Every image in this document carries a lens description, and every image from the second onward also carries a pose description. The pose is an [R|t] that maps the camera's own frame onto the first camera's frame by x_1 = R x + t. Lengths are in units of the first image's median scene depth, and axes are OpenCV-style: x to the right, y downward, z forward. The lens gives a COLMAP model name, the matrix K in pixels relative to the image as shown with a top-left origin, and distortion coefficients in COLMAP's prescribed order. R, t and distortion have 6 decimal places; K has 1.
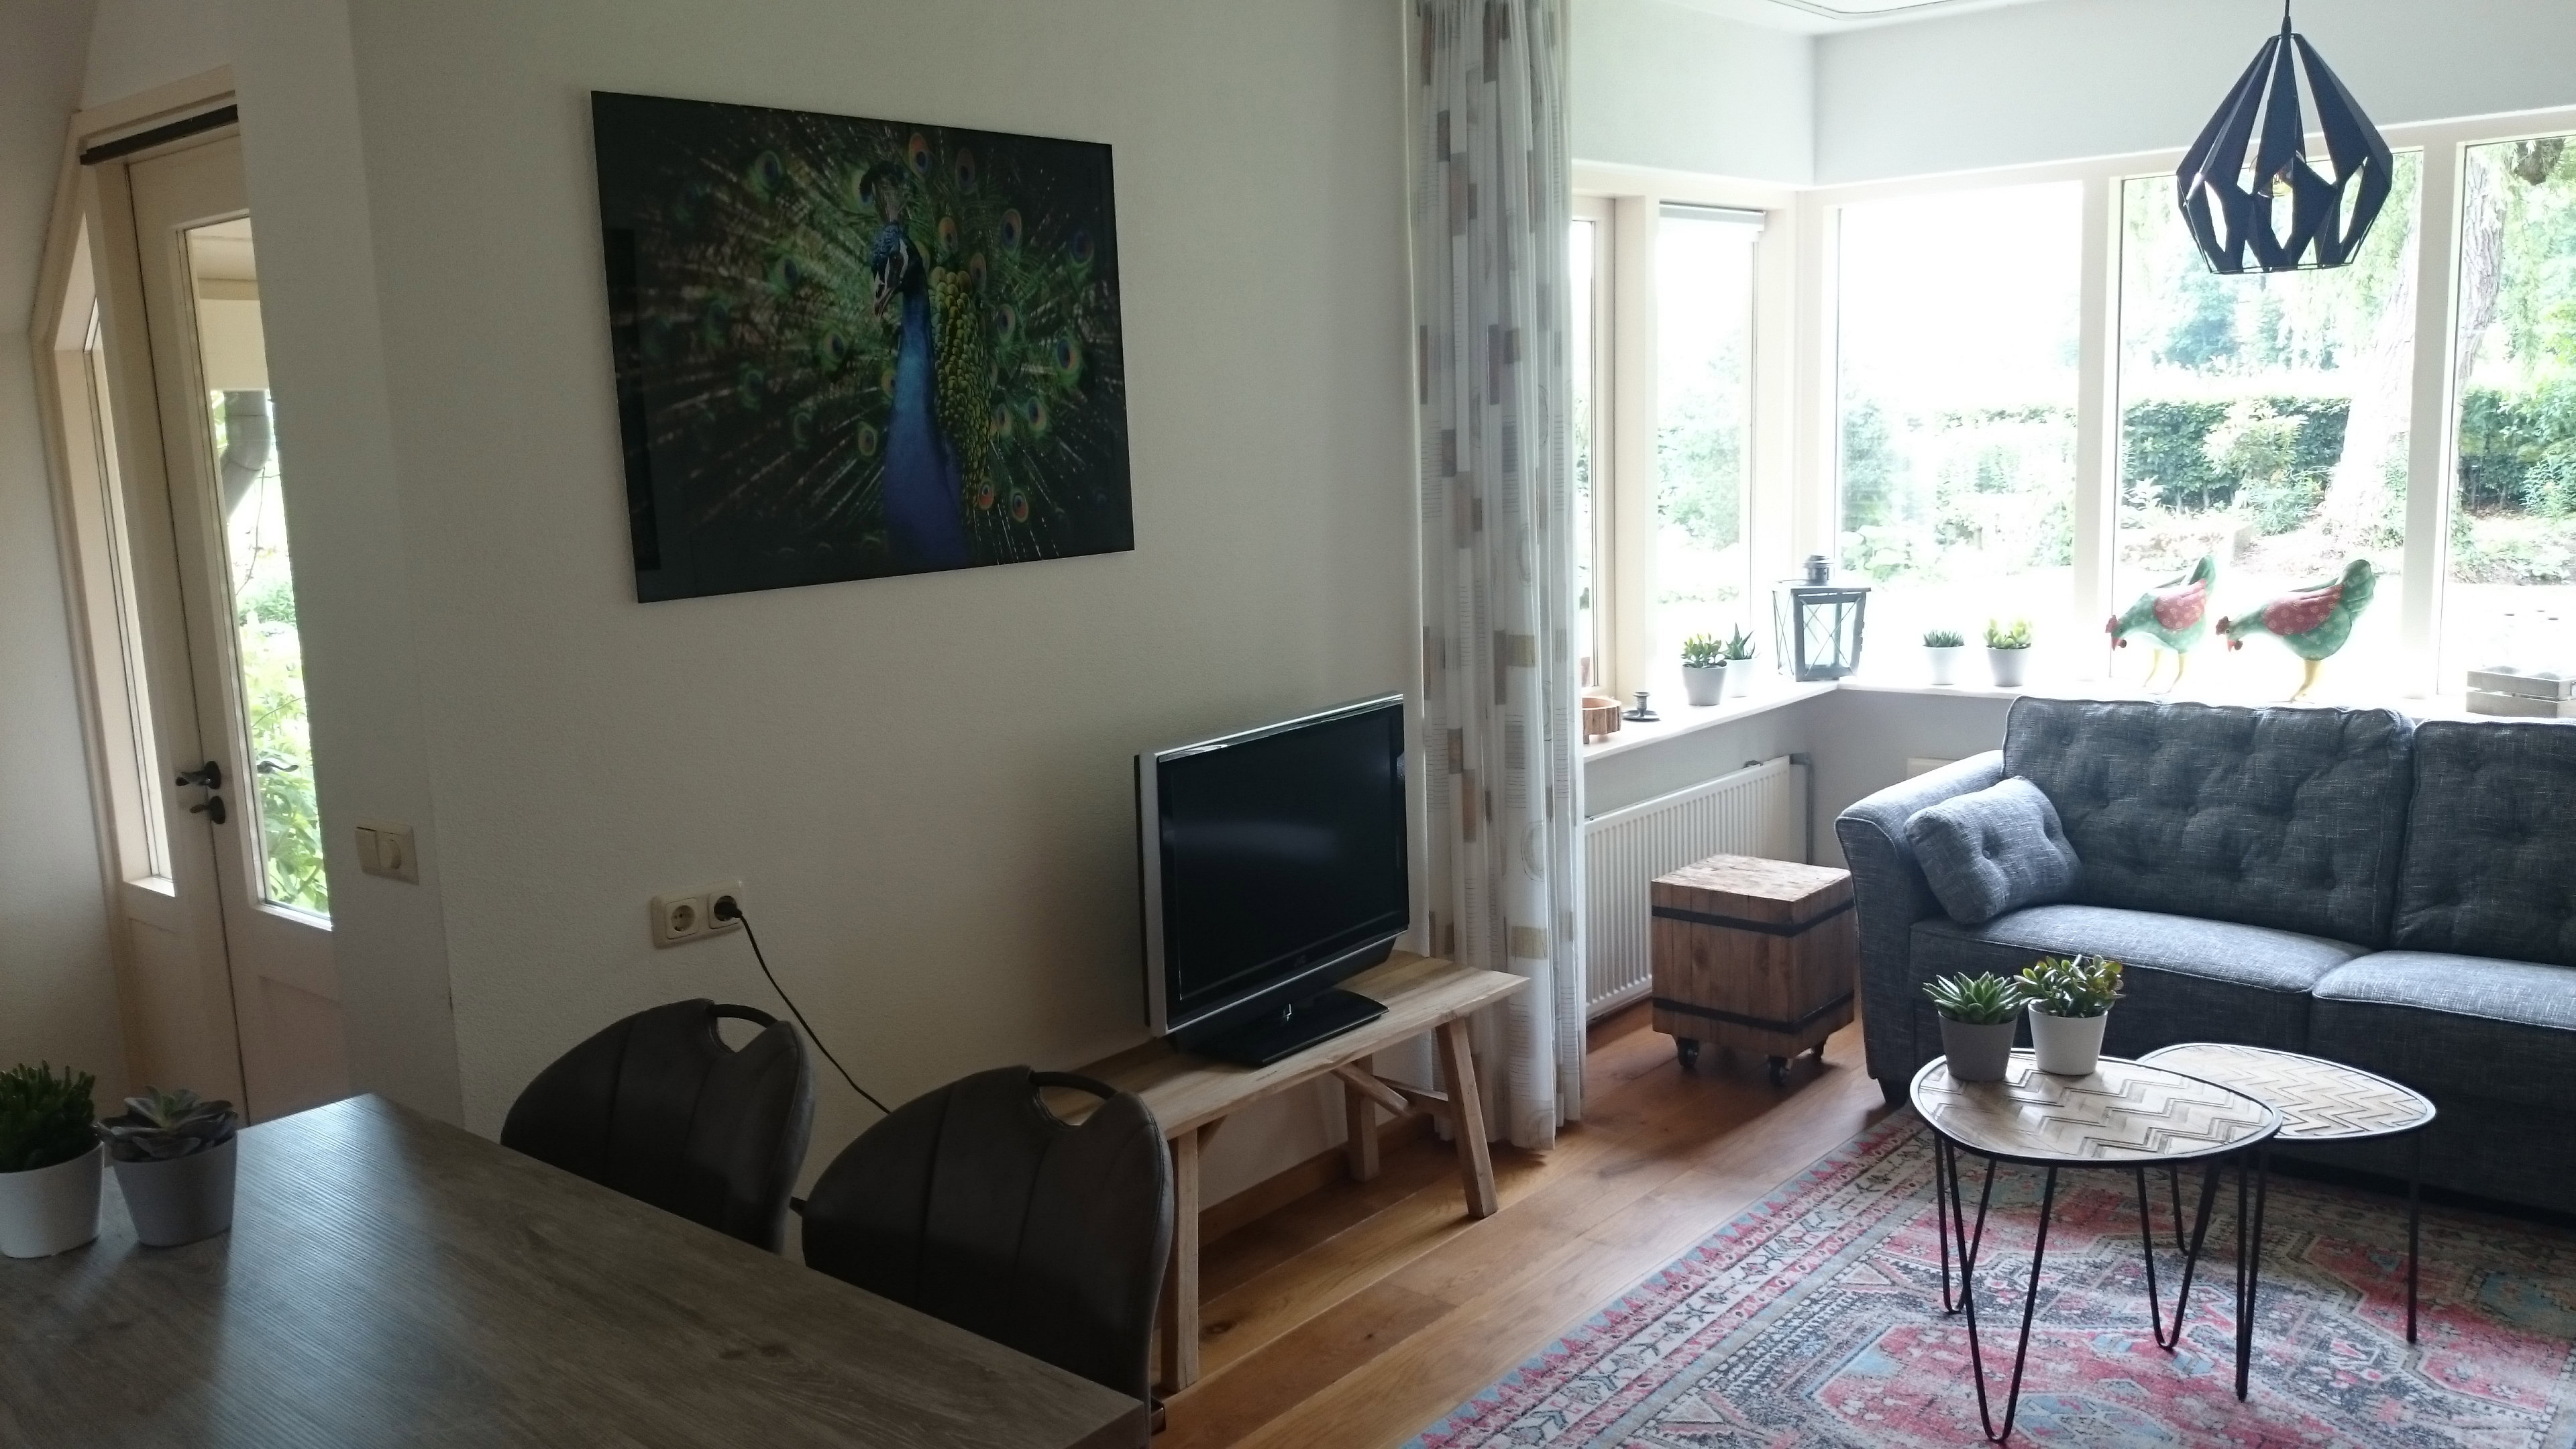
lens RADIAL K [[2083.9, 0, 1288.0], [0, 2083.9, 724.5], [0, 0, 1]] dist [0.209264, -0.357334]
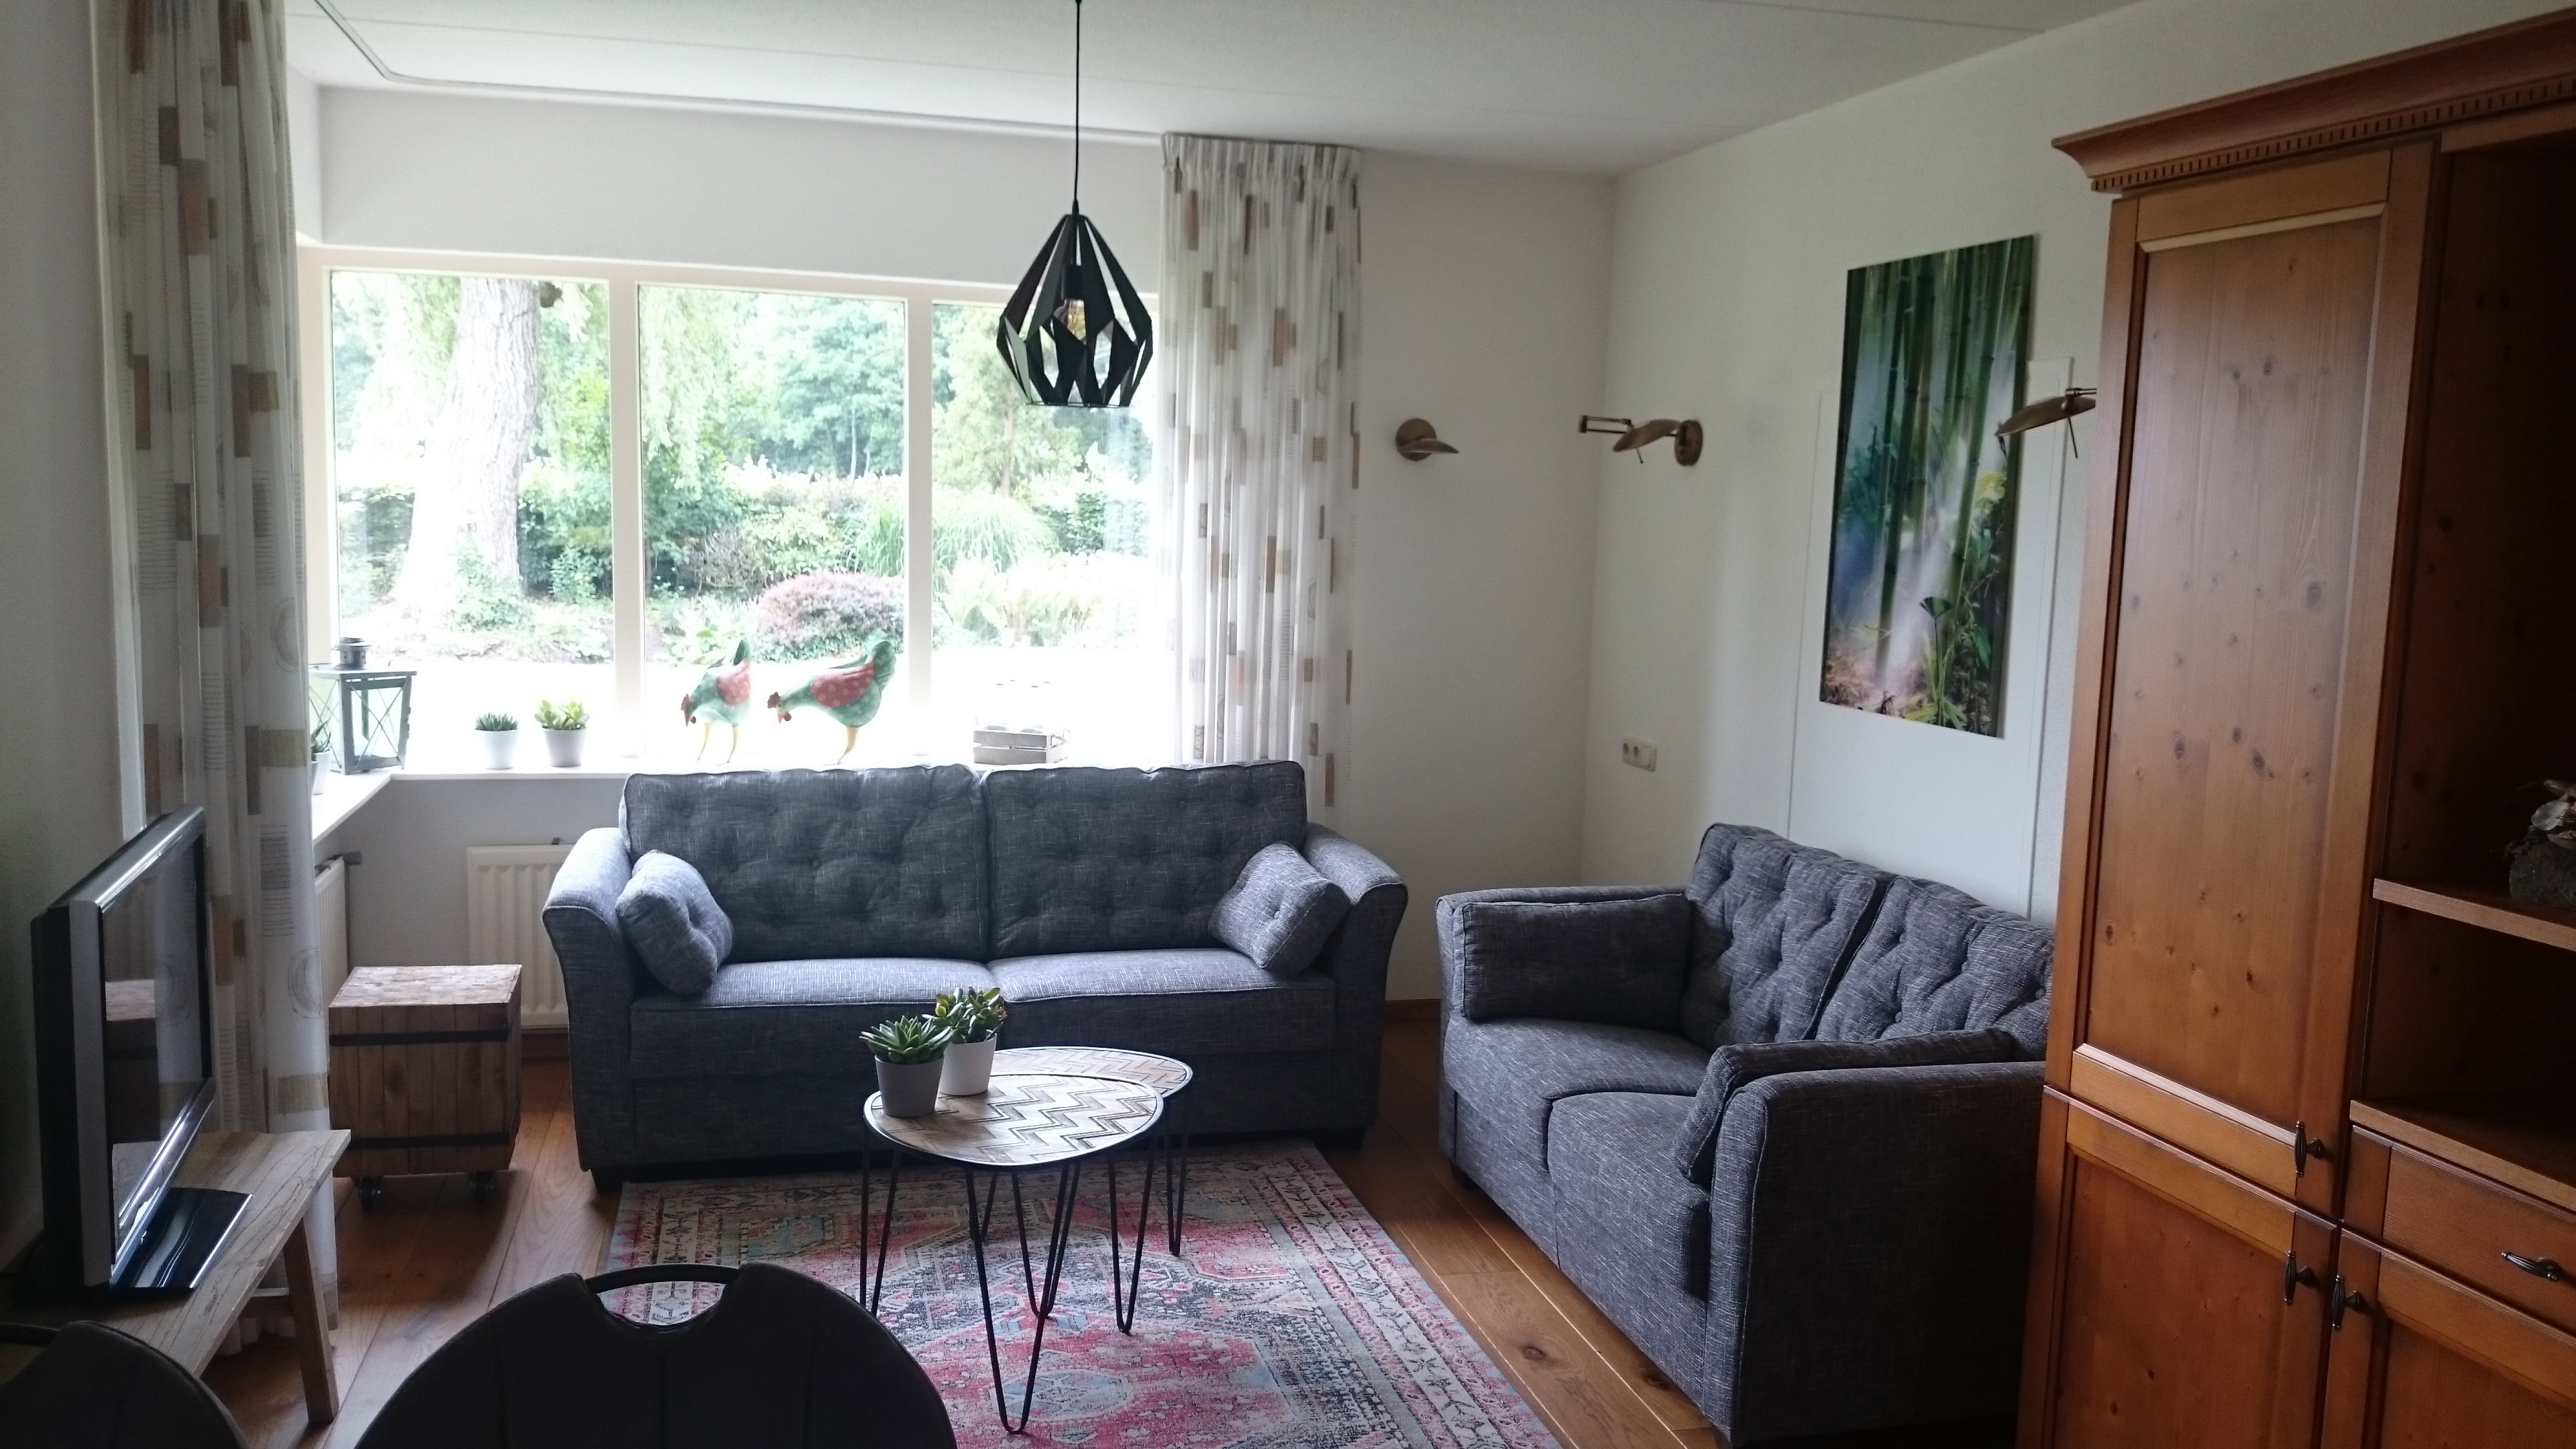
lens RADIAL K [[2083.9, 0, 1288.0], [0, 2083.9, 724.5], [0, 0, 1]] dist [0.209264, -0.357334]
pose [[0.584093, -0.041317, 0.810634, -0.450789], [0.072499, 0.997367, -0.001403, -0.018774], [-0.808442, 0.059590, 0.585551, 0.207259]]
